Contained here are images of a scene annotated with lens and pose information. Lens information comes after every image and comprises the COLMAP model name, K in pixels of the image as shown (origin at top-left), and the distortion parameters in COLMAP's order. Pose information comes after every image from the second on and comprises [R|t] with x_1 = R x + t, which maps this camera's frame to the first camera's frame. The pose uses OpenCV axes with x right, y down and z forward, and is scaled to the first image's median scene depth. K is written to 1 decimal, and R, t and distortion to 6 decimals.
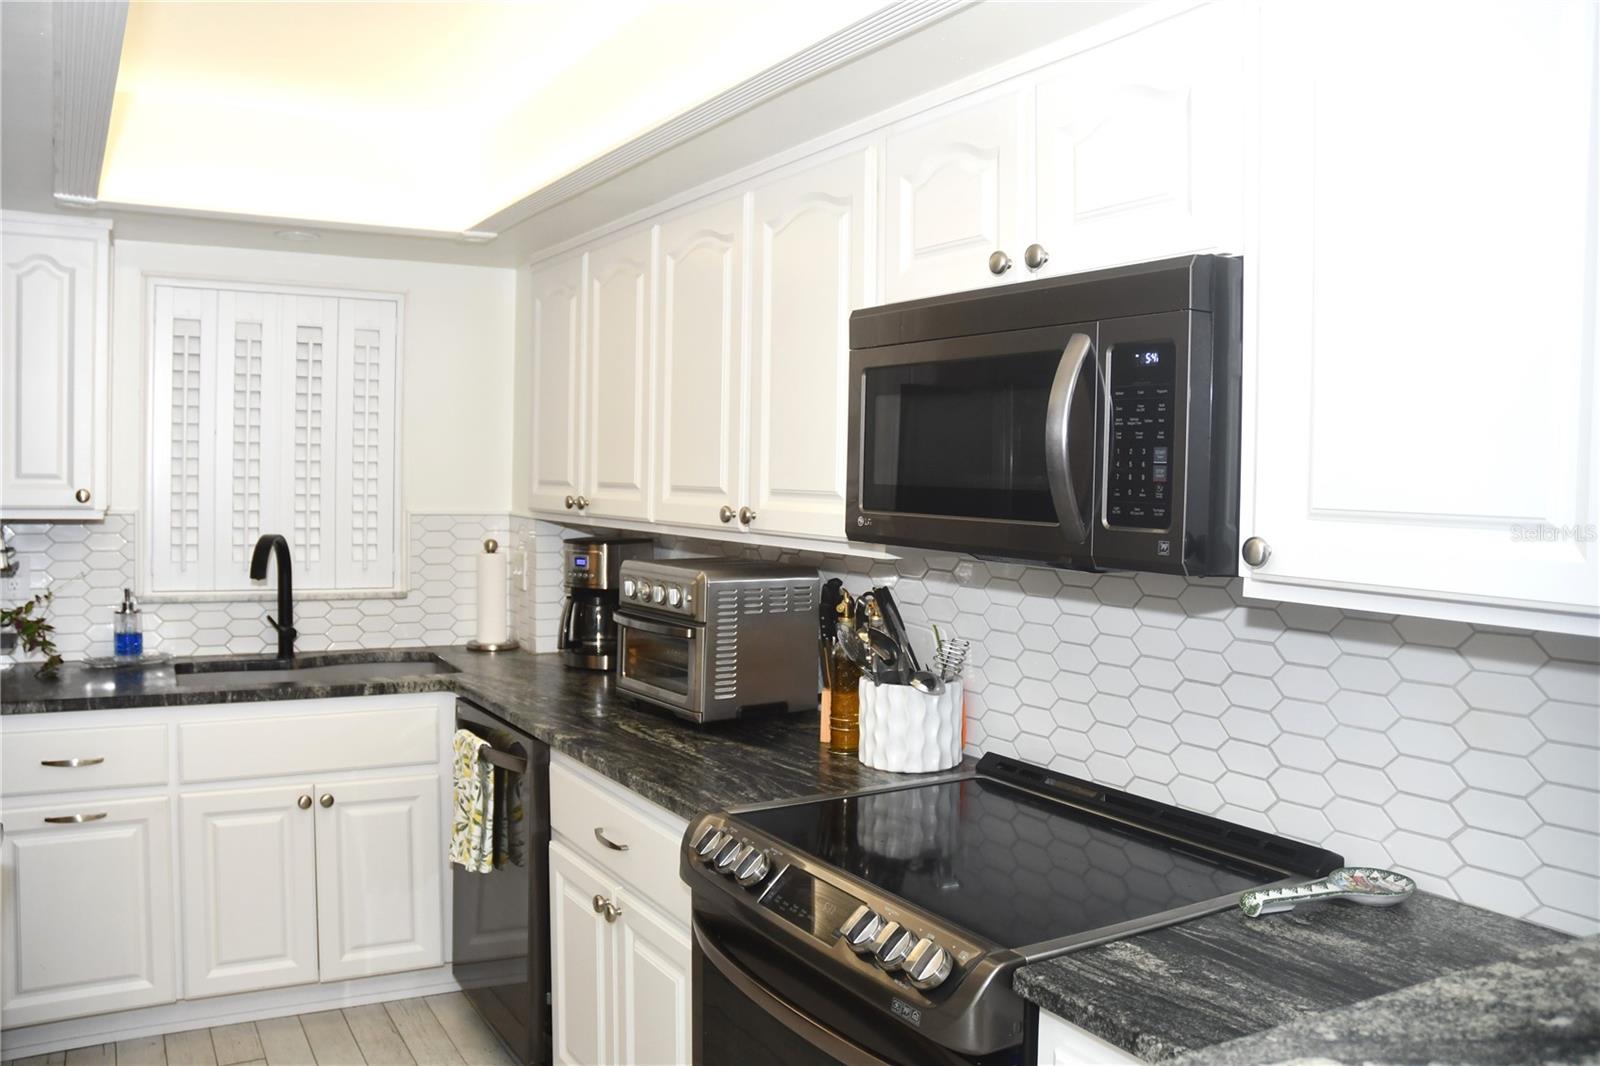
lens RADIAL K [[1253.2, 0, 757.9], [0, 1253.2, 520.4], [0, 0, 1]] dist [-0.152763, 0.116604]
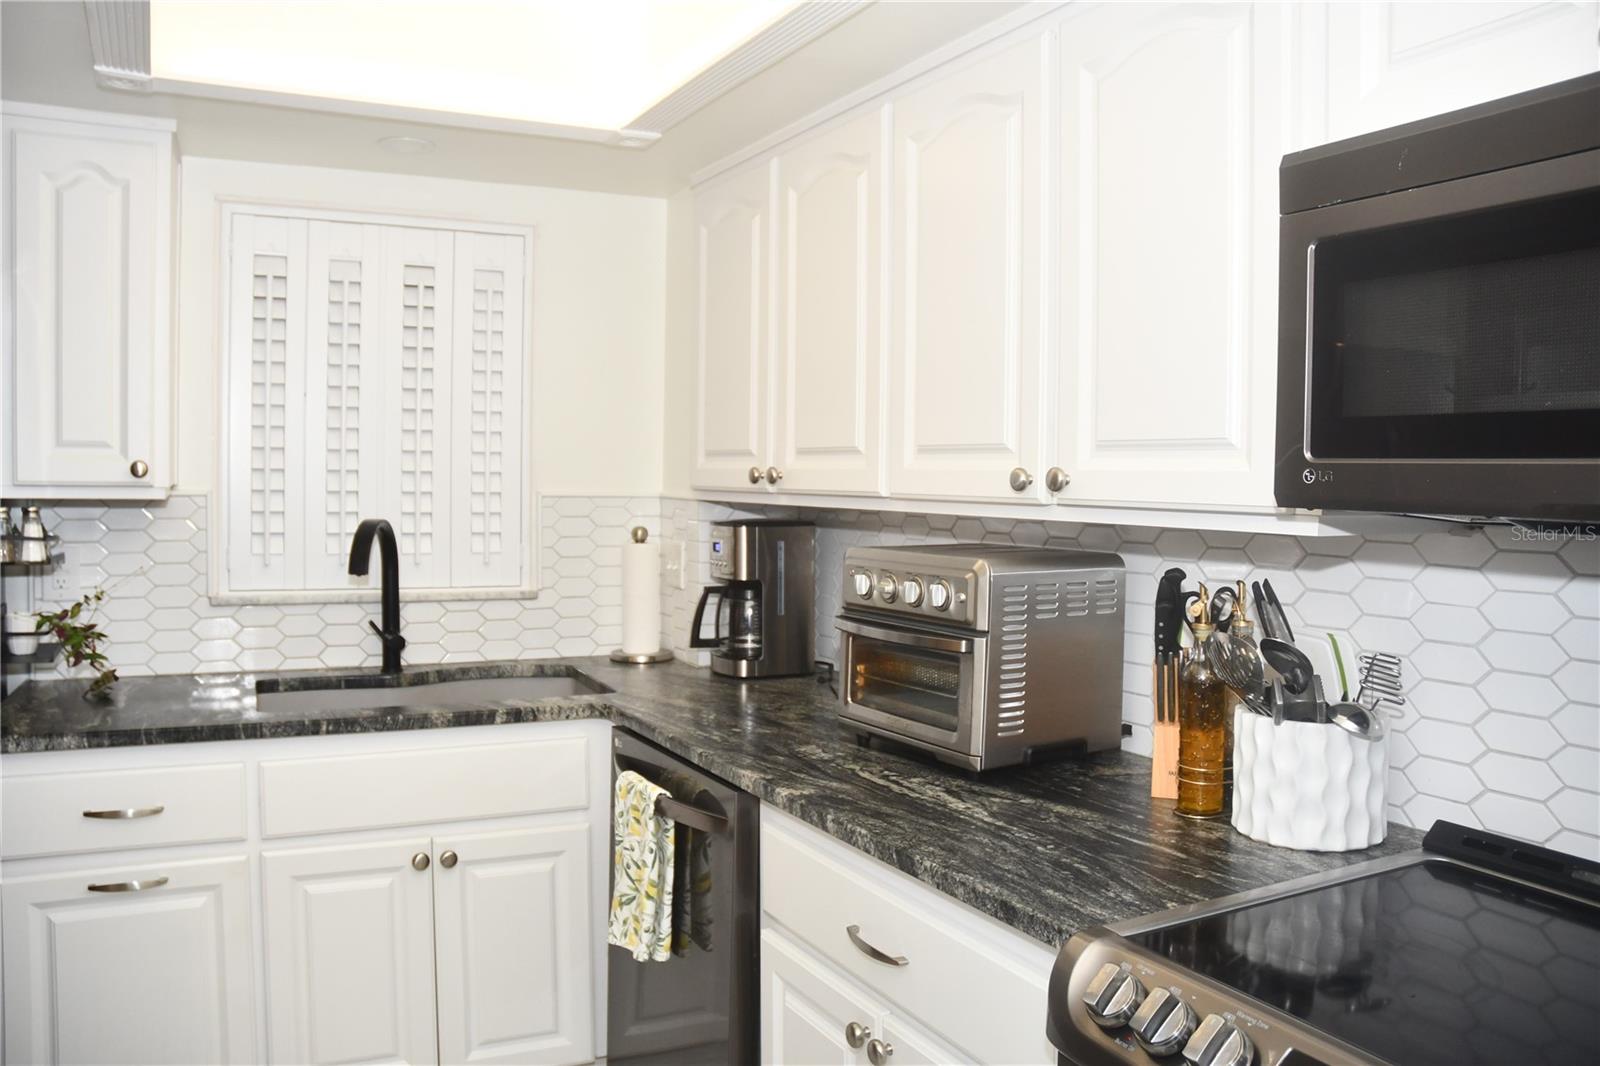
lens RADIAL K [[1253.2, 0, 763.4], [0, 1253.2, 522.5], [0, 0, 1]] dist [-0.152763, 0.116604]
pose [[0.998258, -0.003516, -0.058903, -0.121798], [0.003529, 0.999994, 0.000122, 0.018256], [0.058902, -0.000330, 0.998264, 0.268329]]
